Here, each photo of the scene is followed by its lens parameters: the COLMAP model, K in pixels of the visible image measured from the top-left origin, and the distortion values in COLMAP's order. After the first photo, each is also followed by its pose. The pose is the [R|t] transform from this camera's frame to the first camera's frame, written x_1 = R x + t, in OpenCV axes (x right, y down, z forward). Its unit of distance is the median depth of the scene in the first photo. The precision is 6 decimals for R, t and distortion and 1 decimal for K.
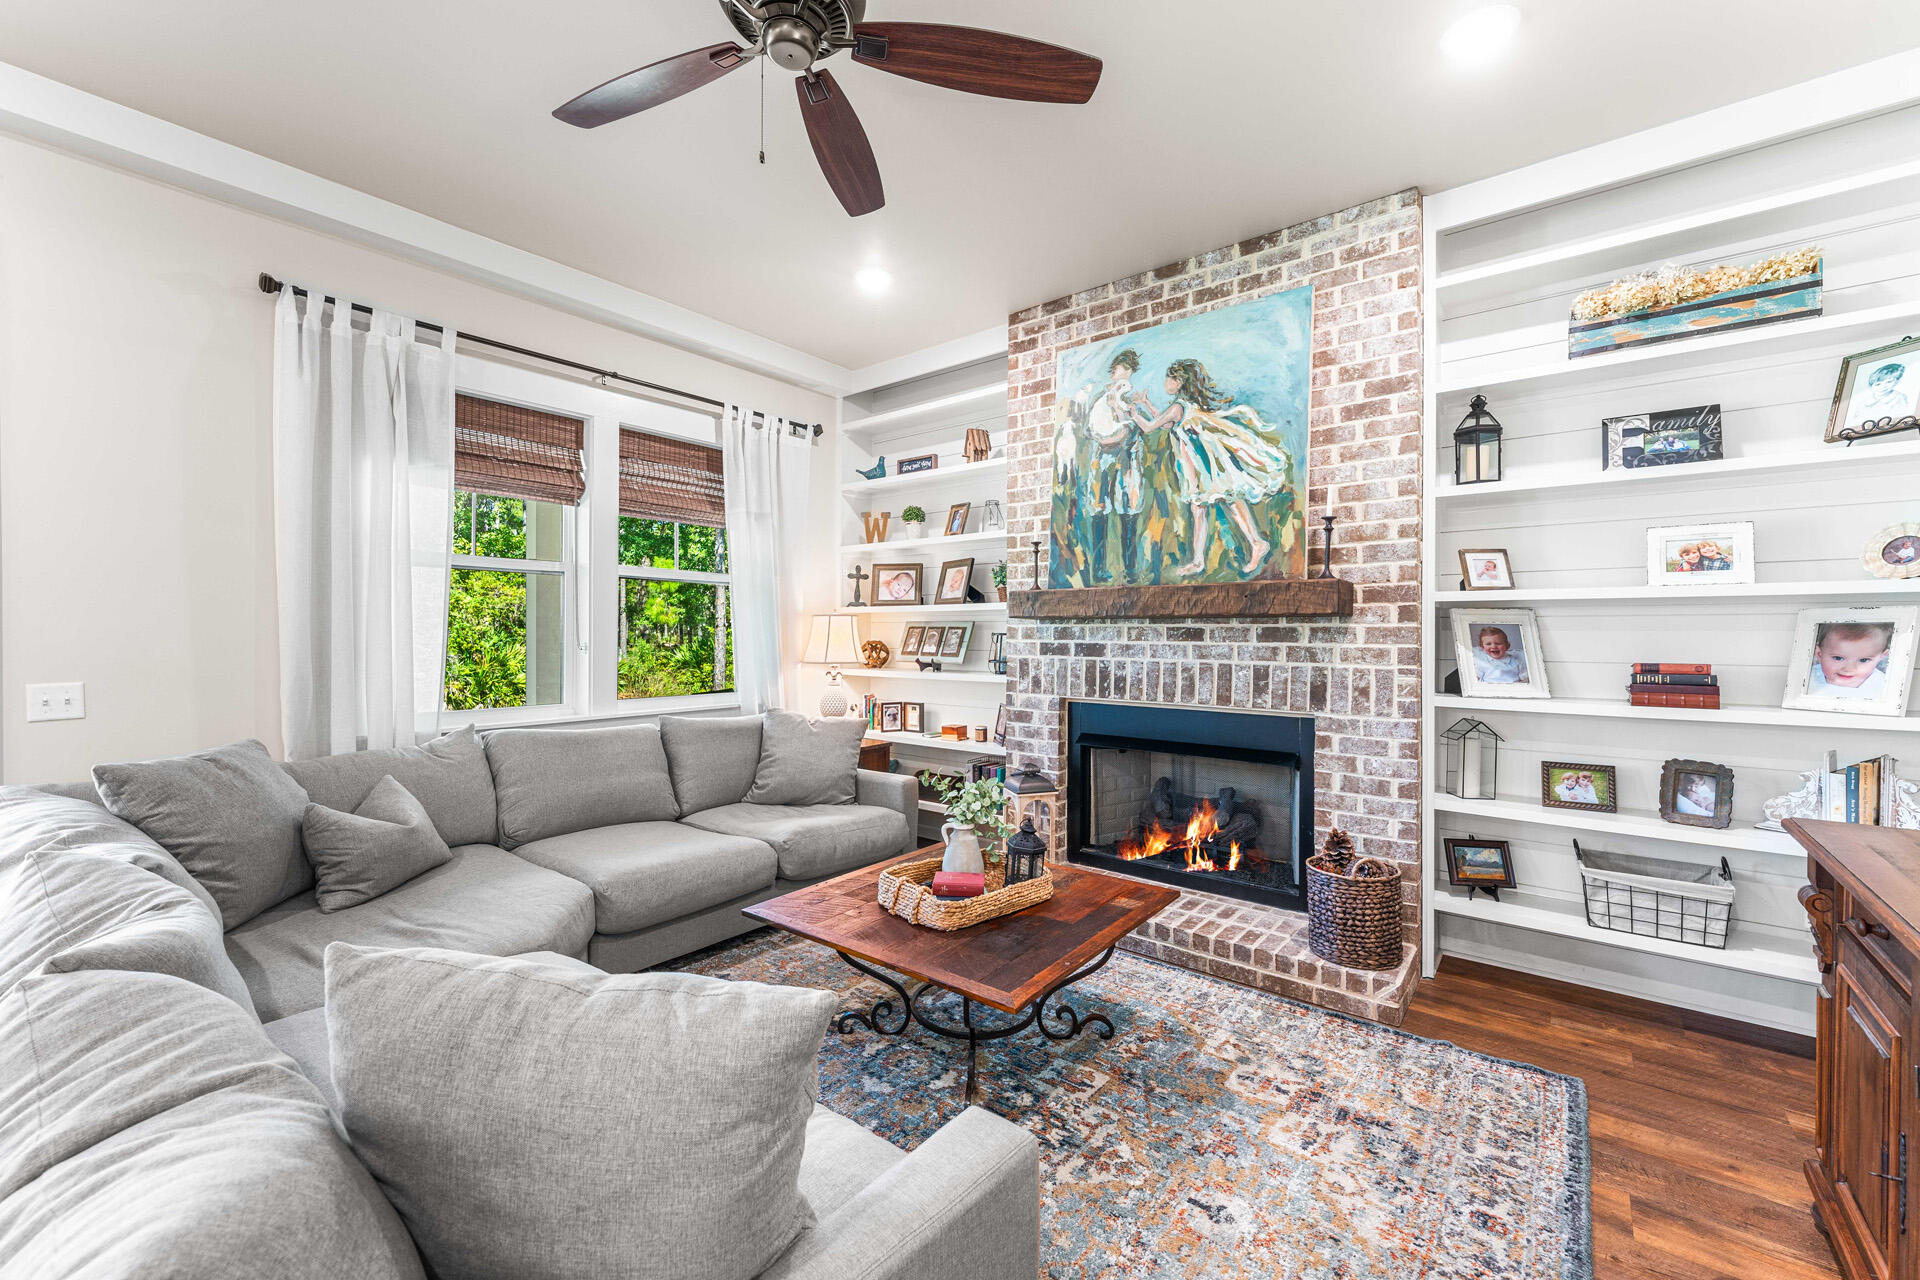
lens RADIAL K [[765.9, 0, 969.5], [0, 765.9, 641.5], [0, 0, 1]] dist [-0.002387, 0.000019]
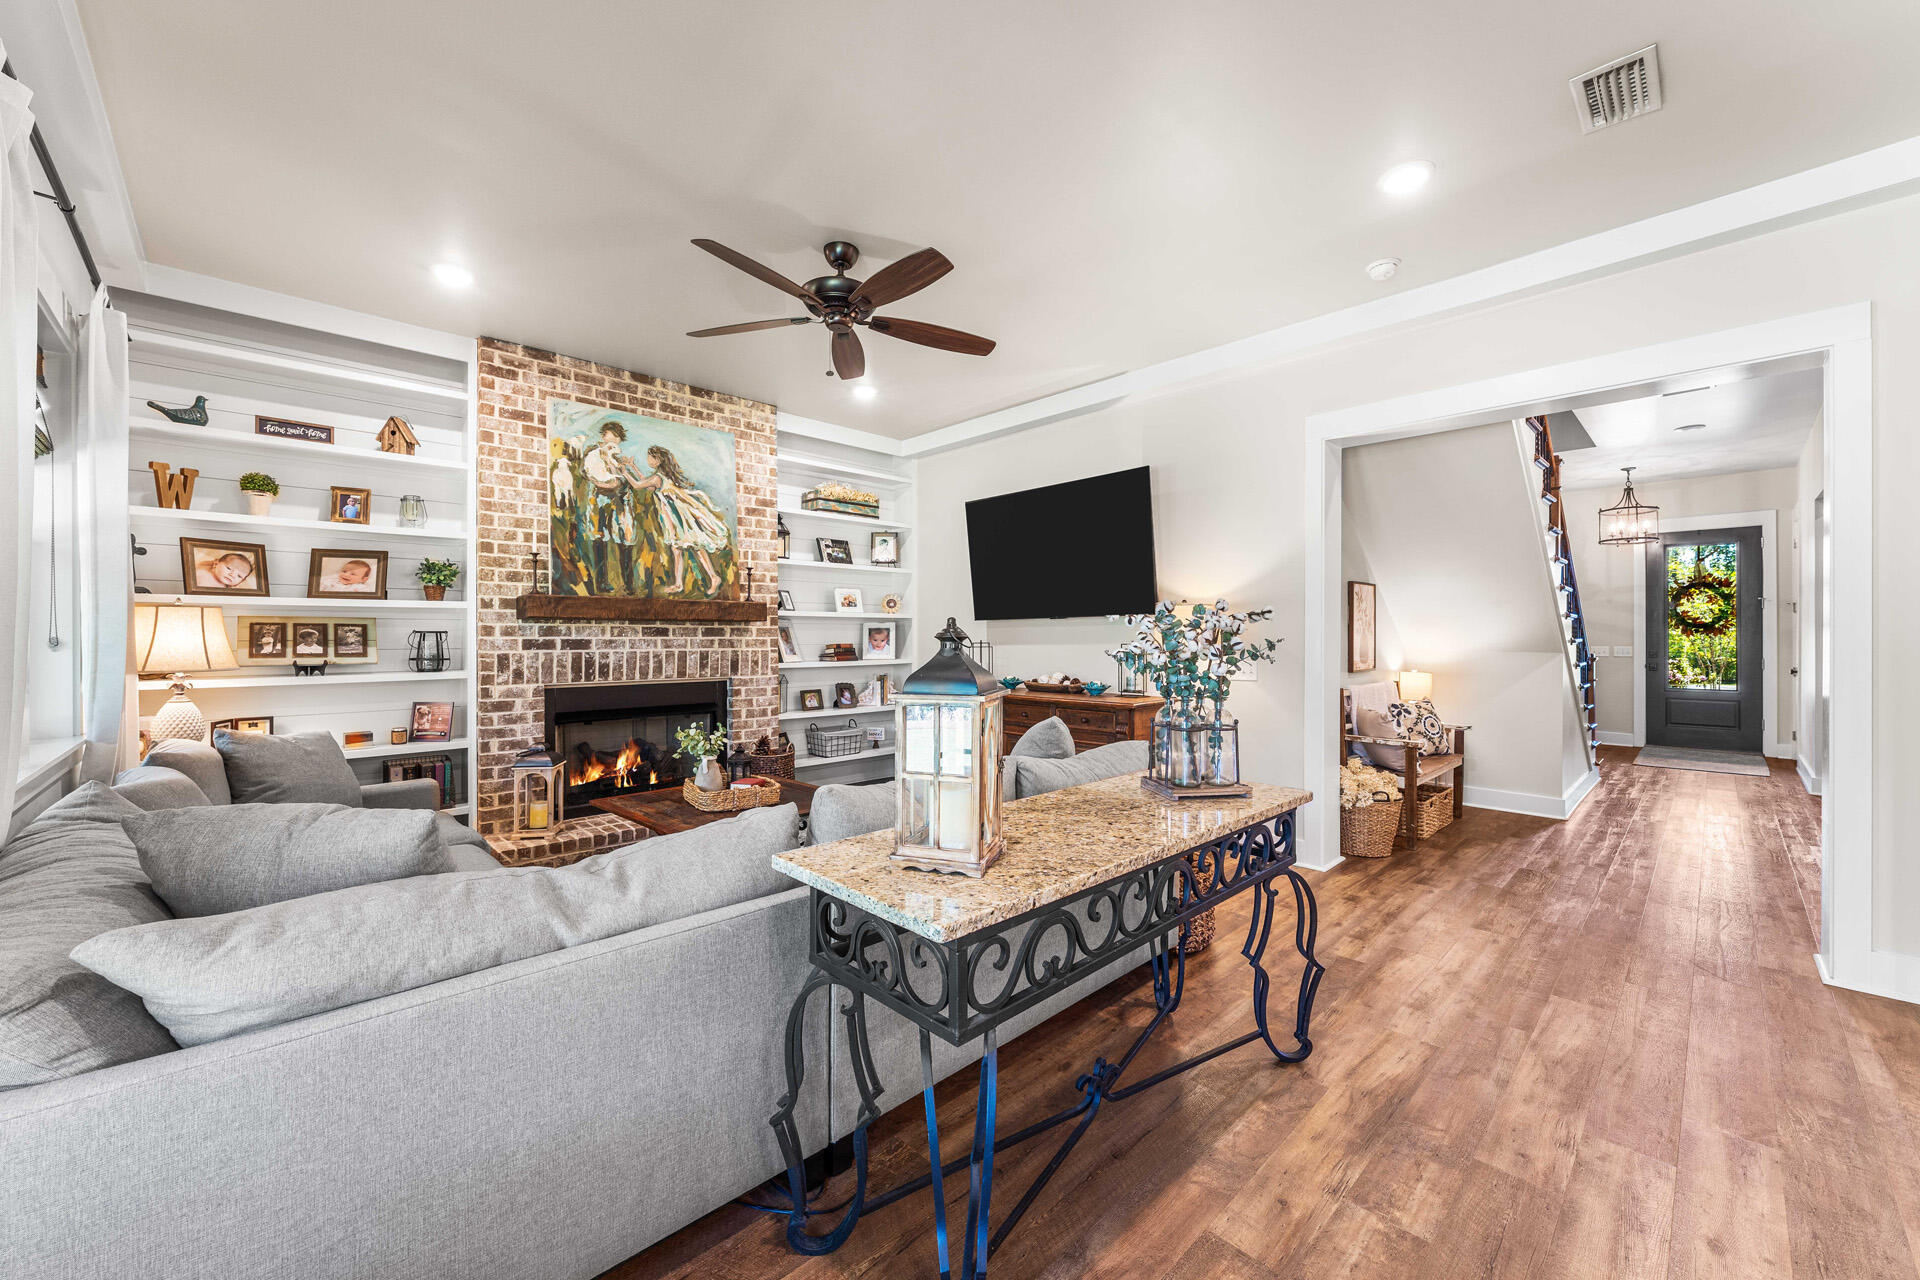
lens RADIAL K [[765.9, 0, 953.0], [0, 765.9, 635.9], [0, 0, 1]] dist [-0.002387, 0.000019]
pose [[0.126920, -0.004551, 0.991903, -1.132839], [0.010455, 0.999940, 0.003250, -0.000682], [-0.991858, 0.009958, 0.126960, 0.254709]]
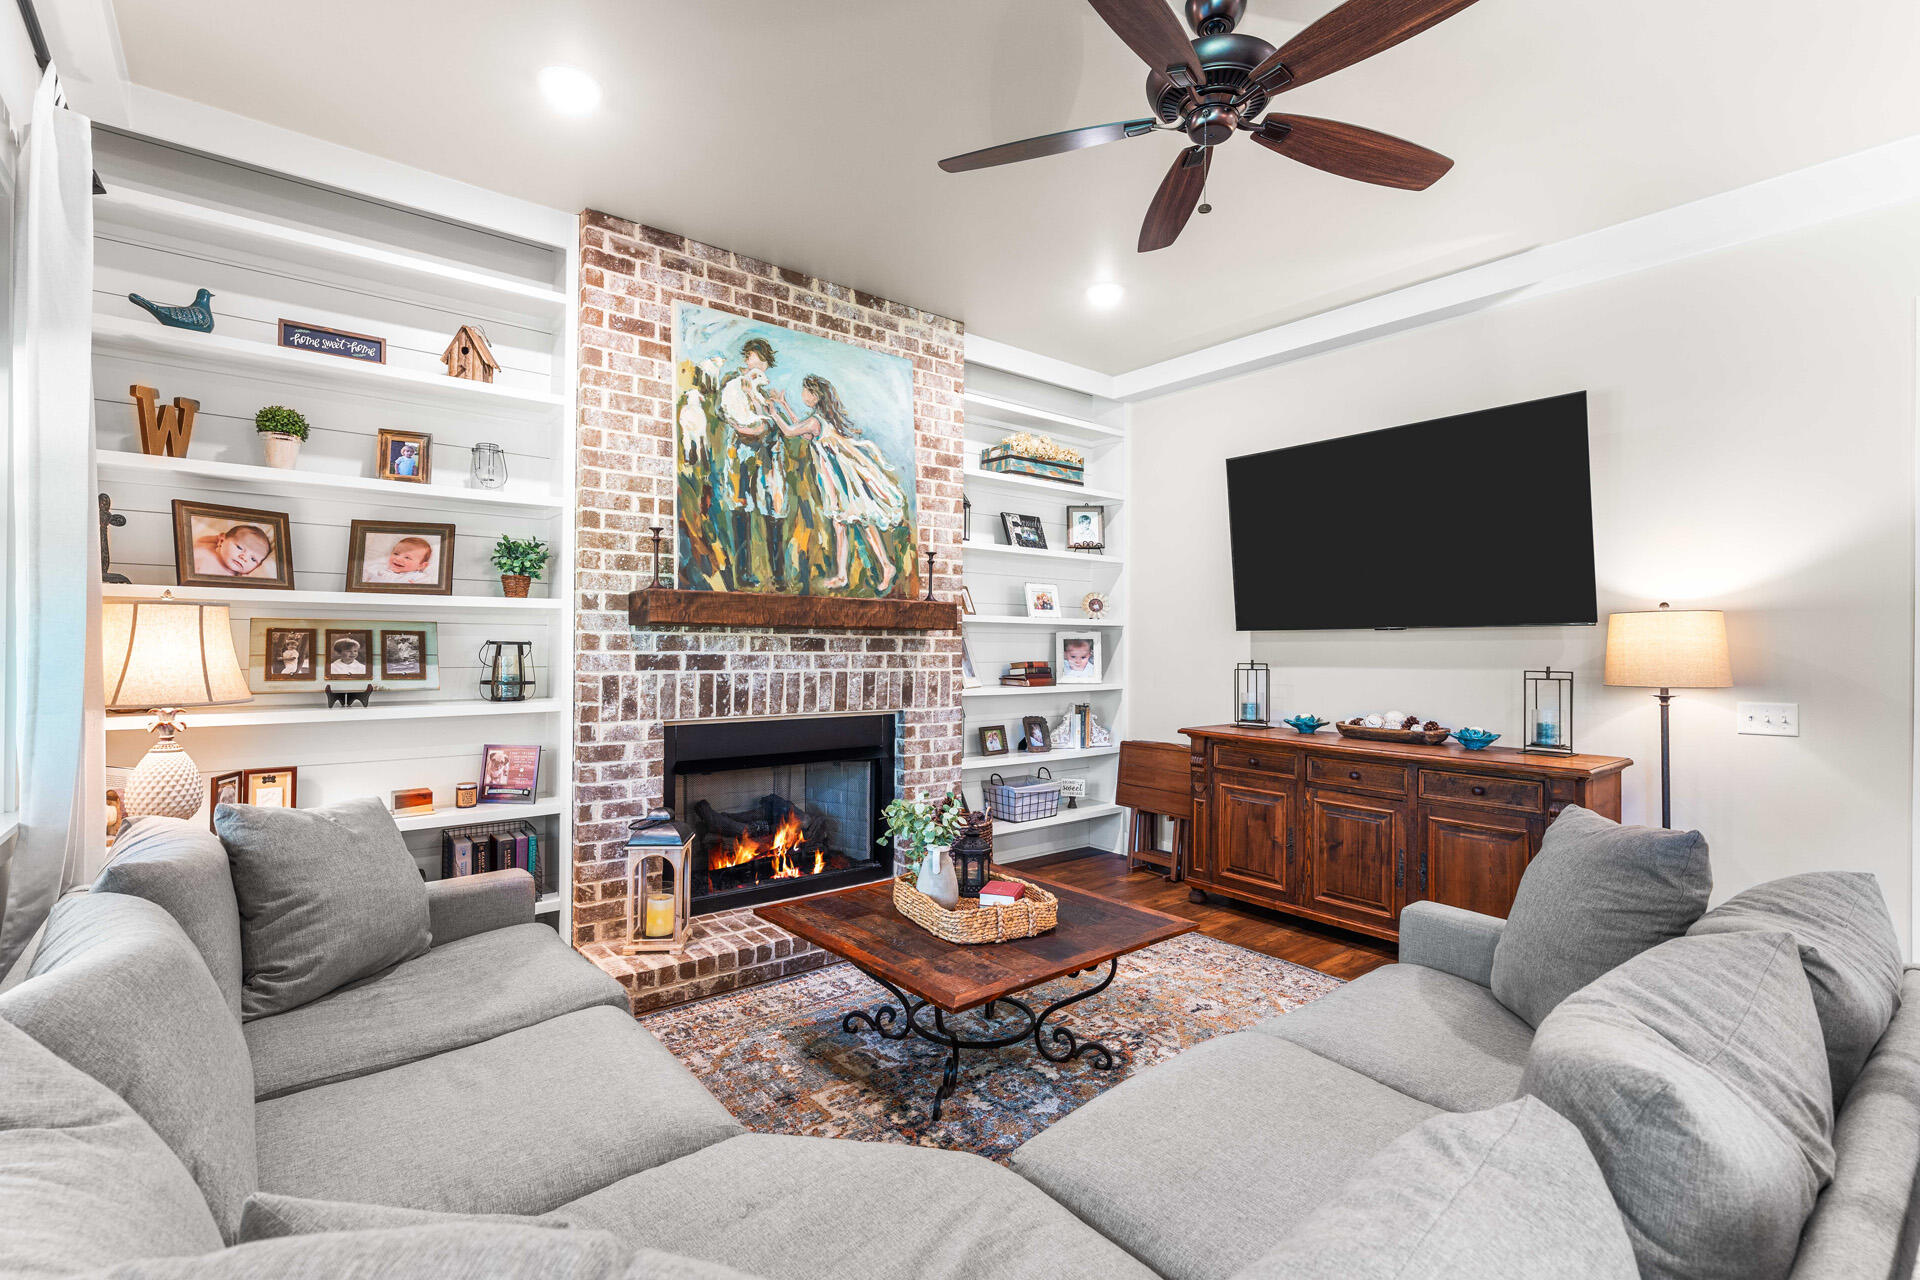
lens RADIAL K [[893.1, 0, 931.8], [0, 893.1, 636.9], [0, 0, 1]] dist [0.004286, -0.001498]
pose [[0.219753, 0.003456, 0.975549, -0.861016], [0.000733, 0.999993, -0.003708, -0.015285], [-0.975555, 0.001530, 0.219749, 0.595638]]
